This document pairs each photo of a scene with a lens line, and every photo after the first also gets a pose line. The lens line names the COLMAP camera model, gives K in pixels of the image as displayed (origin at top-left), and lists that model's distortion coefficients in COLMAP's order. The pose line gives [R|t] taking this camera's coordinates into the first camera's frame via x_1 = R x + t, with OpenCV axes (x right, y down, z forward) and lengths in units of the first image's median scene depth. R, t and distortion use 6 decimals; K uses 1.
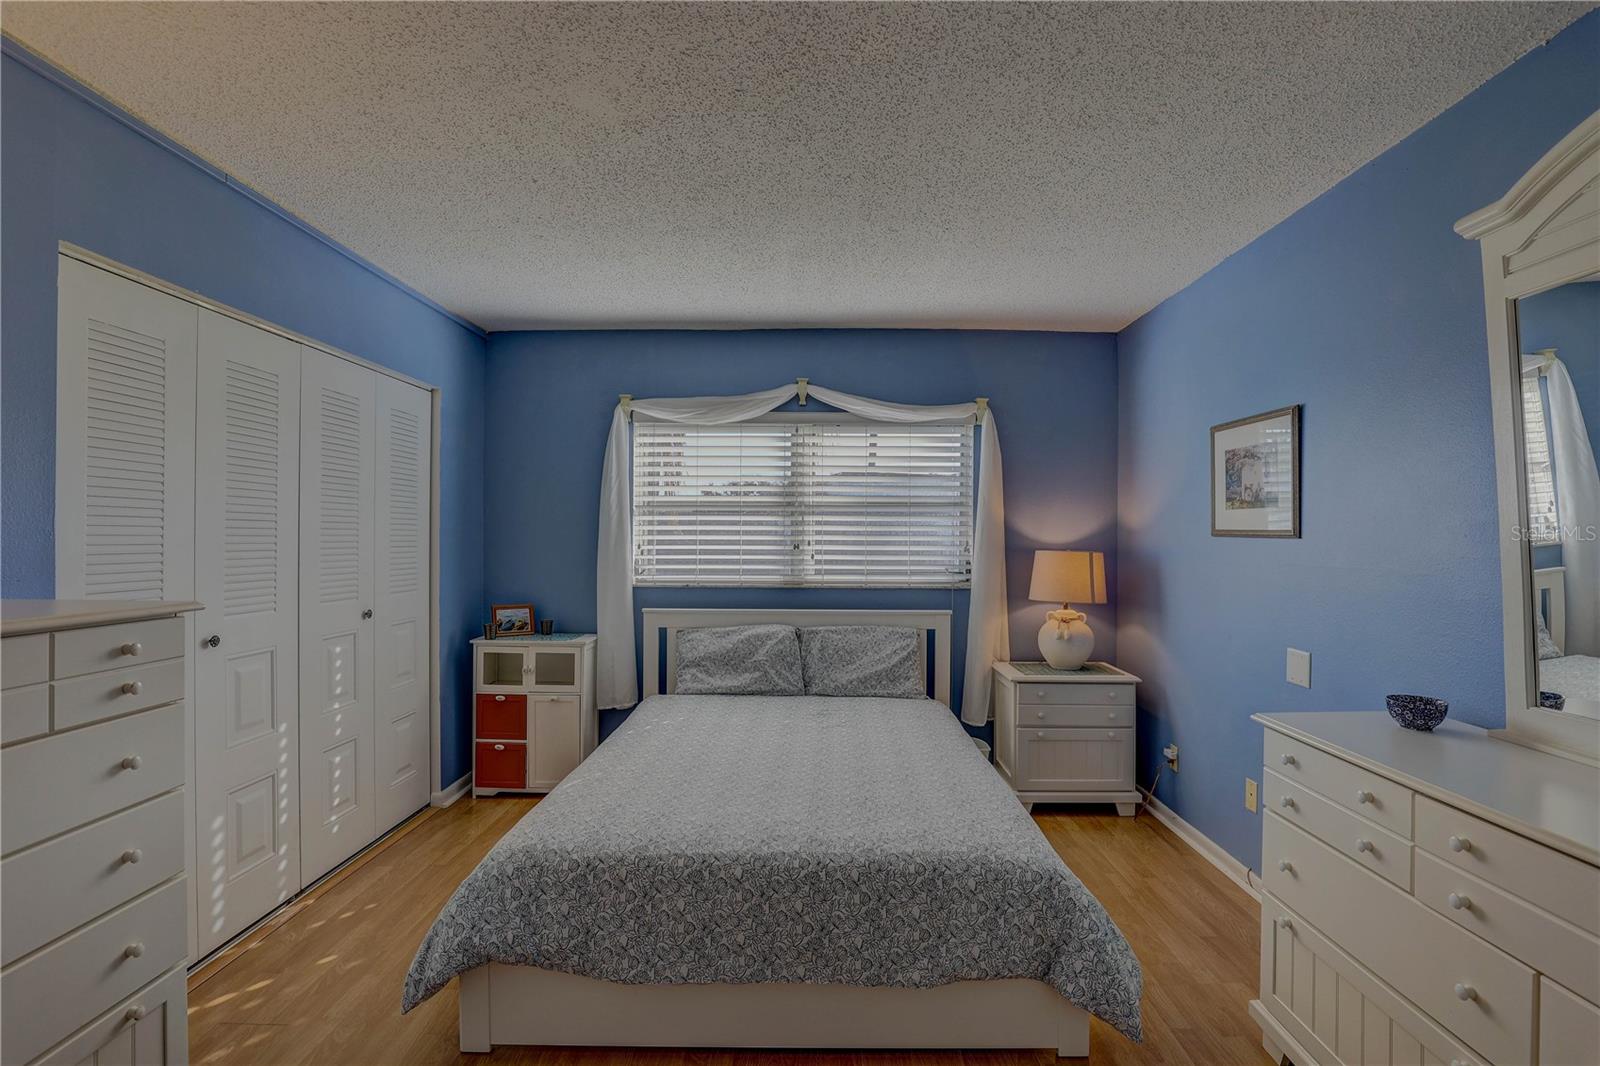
lens RADIAL K [[733.5, 0, 807.4], [0, 733.5, 531.5], [0, 0, 1]] dist [-0.036900, 0.005670]
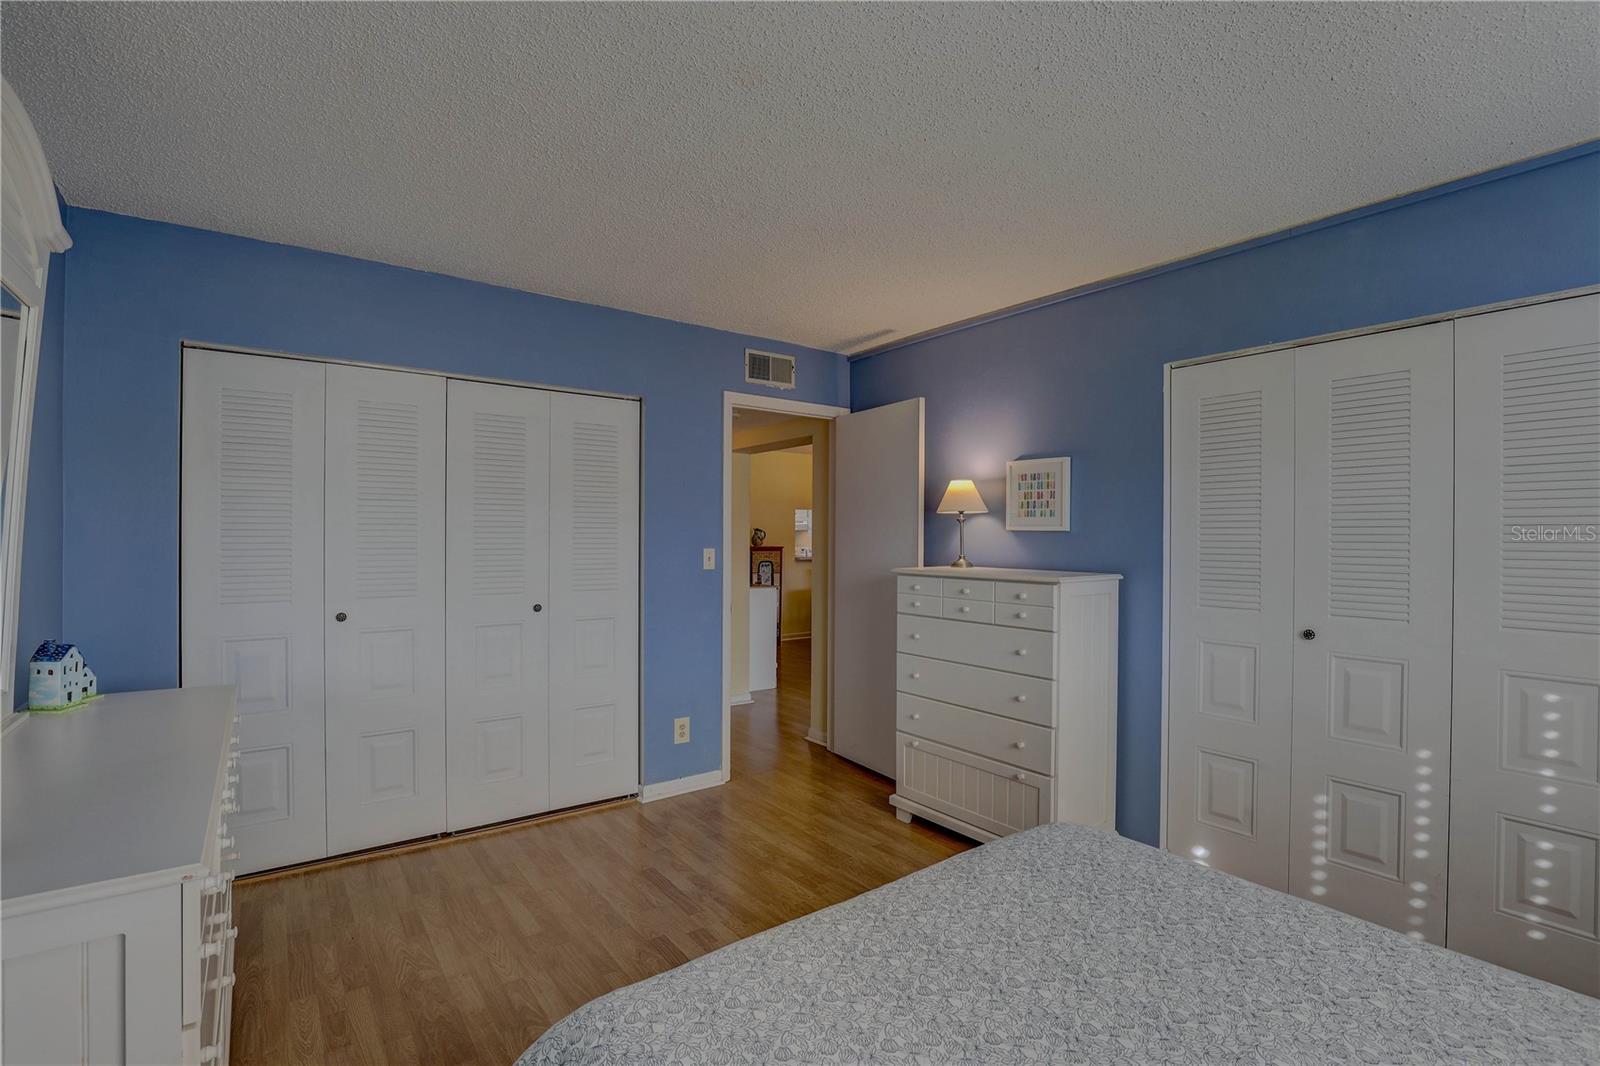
lens RADIAL K [[733.5, 0, 808.1], [0, 733.5, 535.7], [0, 0, 1]] dist [-0.036900, 0.005670]
pose [[-0.787885, -0.010261, -0.615737, 0.394508], [-0.004150, 0.999927, -0.011352, 0.009607], [0.615808, -0.006389, -0.787870, 1.104286]]
